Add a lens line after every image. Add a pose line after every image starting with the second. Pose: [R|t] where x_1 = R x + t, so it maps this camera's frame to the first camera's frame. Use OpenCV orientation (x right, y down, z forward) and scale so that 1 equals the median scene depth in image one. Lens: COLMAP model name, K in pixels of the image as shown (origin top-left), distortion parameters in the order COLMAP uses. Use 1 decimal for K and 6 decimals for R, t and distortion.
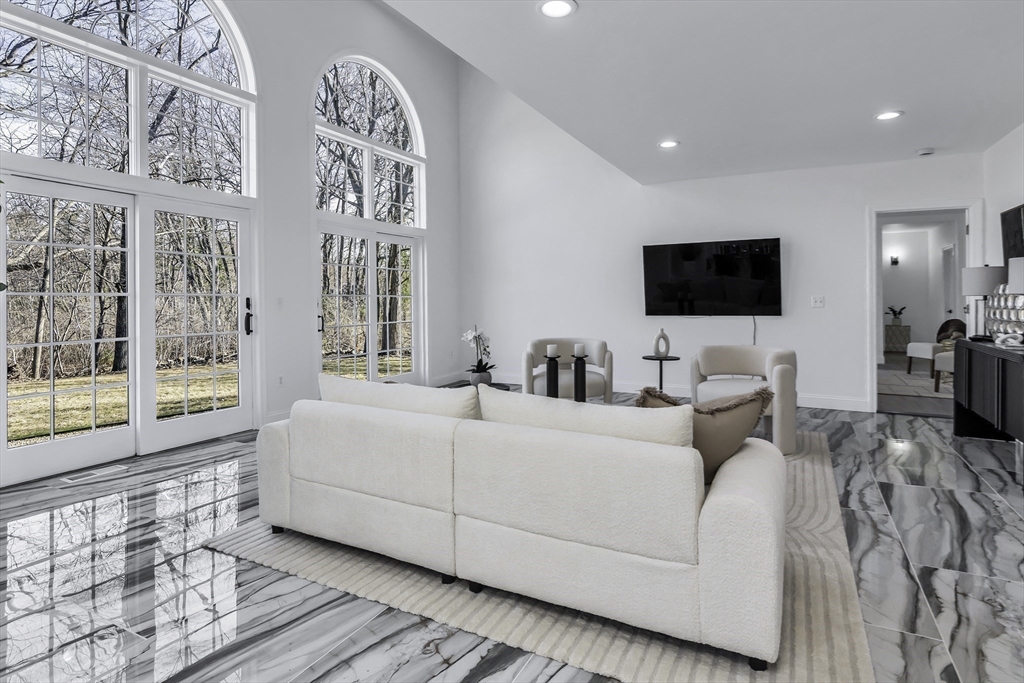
lens RADIAL K [[536.4, 0, 515.4], [0, 536.4, 314.6], [0, 0, 1]] dist [-0.000322, 0.000204]
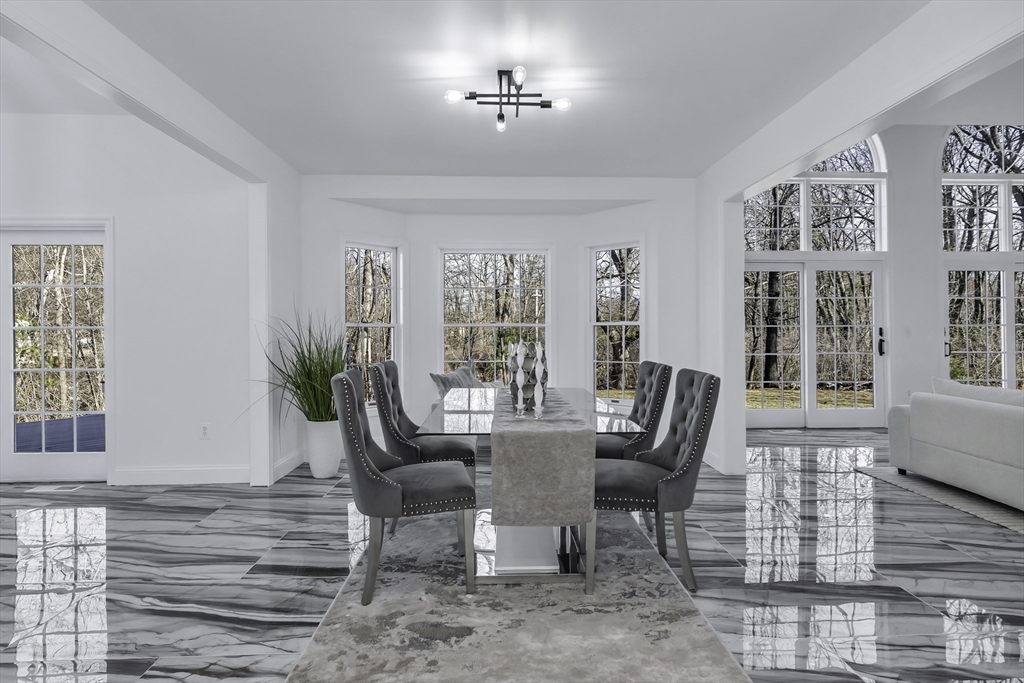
lens RADIAL K [[536.4, 0, 515.4], [0, 536.4, 314.6], [0, 0, 1]] dist [-0.000322, 0.000204]
pose [[0.489337, -0.025462, -0.871723, 0.236996], [-0.024620, 0.998772, -0.042993, 0.016910], [0.871747, 0.042500, 0.488109, -0.478299]]
